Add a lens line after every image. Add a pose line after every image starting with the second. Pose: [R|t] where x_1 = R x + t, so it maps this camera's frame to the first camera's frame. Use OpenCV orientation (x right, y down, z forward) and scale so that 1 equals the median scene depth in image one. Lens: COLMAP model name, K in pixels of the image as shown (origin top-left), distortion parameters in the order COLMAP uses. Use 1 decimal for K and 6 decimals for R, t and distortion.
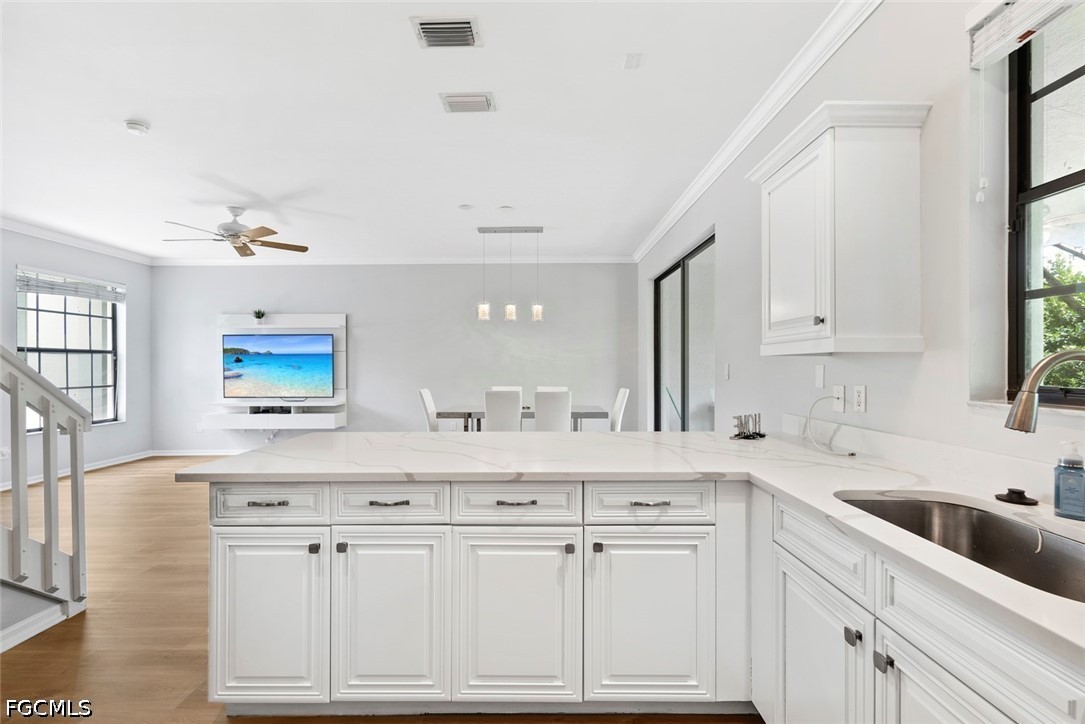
lens RADIAL K [[483.8, 0, 540.2], [0, 483.8, 363.9], [0, 0, 1]] dist [0.005510, 0.000597]
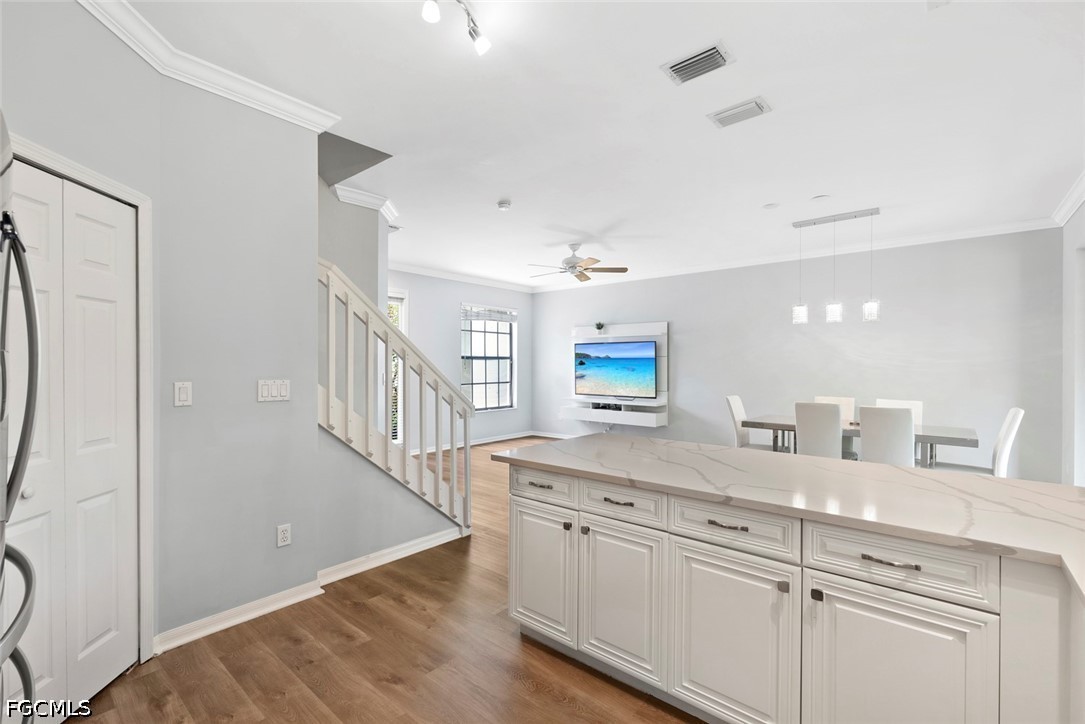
lens RADIAL K [[483.8, 0, 541.5], [0, 483.8, 363.5], [0, 0, 1]] dist [0.005510, 0.000597]
pose [[0.765239, 0.004897, -0.643727, 0.181850], [-0.002480, 0.999986, 0.004659, -0.033093], [0.643741, -0.001969, 0.765241, -0.014044]]
